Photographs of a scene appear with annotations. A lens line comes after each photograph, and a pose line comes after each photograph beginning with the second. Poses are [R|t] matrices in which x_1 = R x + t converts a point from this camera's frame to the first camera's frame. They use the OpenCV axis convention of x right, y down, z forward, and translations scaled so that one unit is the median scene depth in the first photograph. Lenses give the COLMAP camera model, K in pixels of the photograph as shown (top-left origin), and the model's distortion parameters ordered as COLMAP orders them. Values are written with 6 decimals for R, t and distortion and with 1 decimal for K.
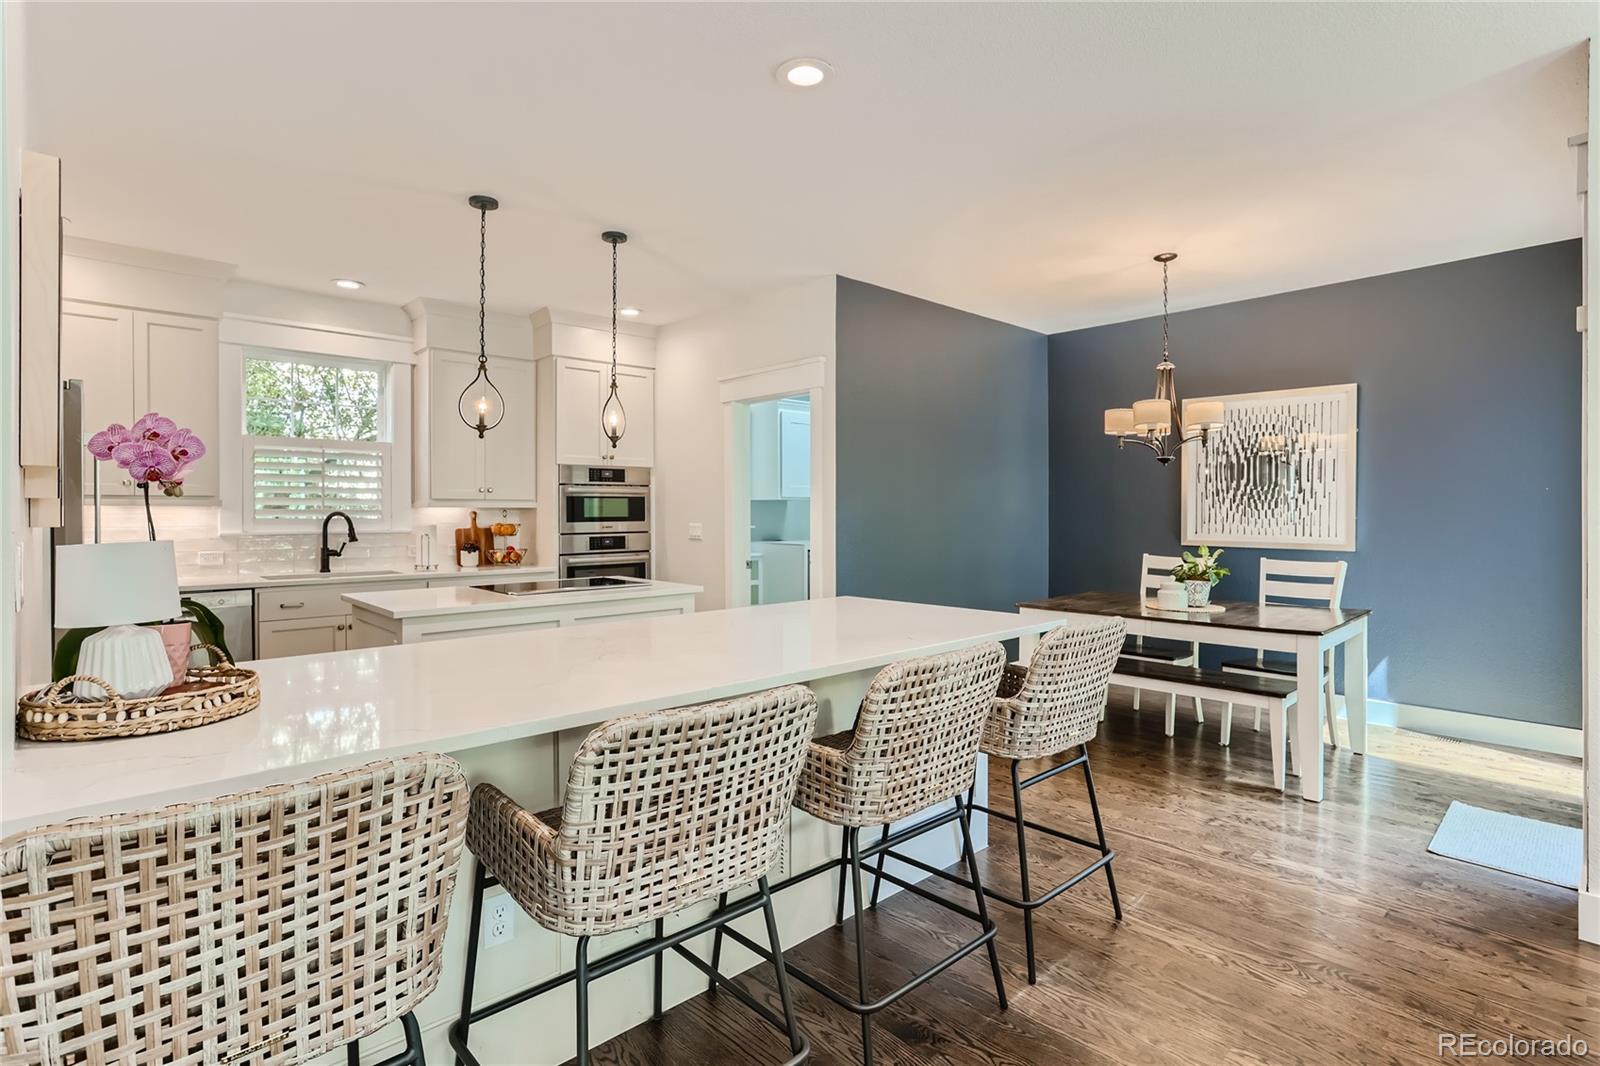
lens RADIAL K [[790.2, 0, 807.9], [0, 790.2, 528.4], [0, 0, 1]] dist [-0.000124, -0.000003]
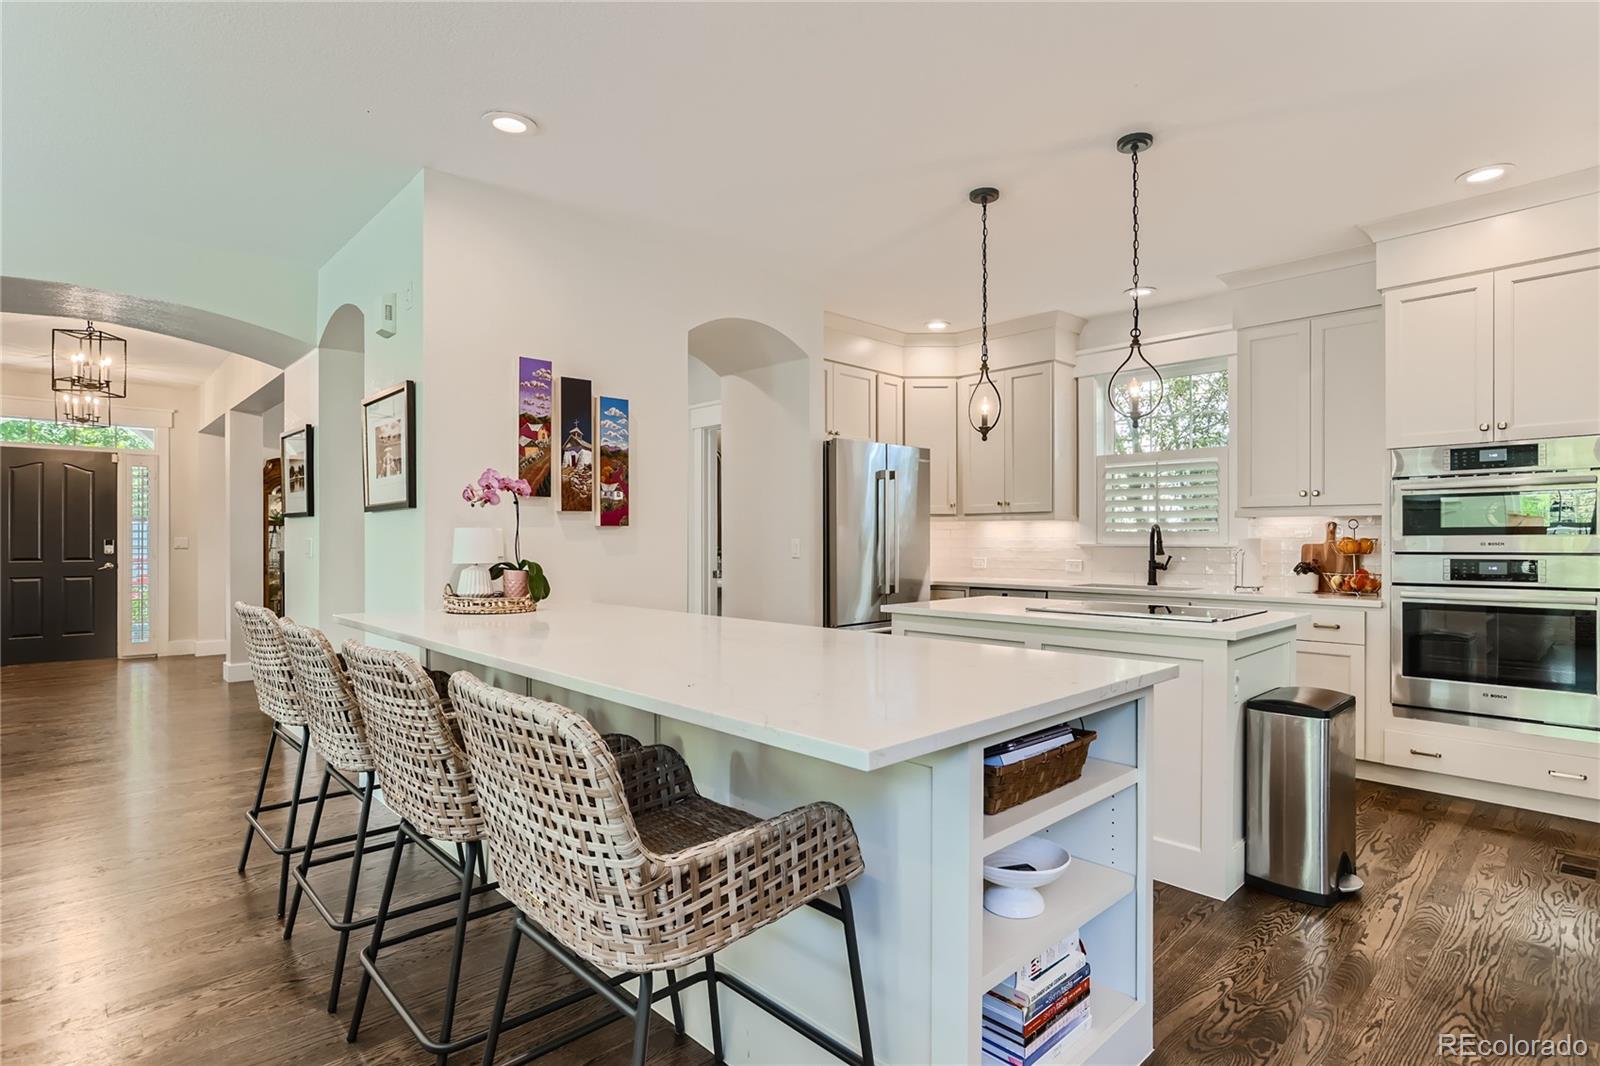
lens RADIAL K [[790.2, 0, 807.7], [0, 790.2, 533.3], [0, 0, 1]] dist [-0.000124, -0.000003]
pose [[0.024988, -0.000643, -0.999688, 0.341951], [-0.012858, 0.999917, -0.000965, -0.003082], [0.999605, 0.012878, 0.024977, 0.490266]]
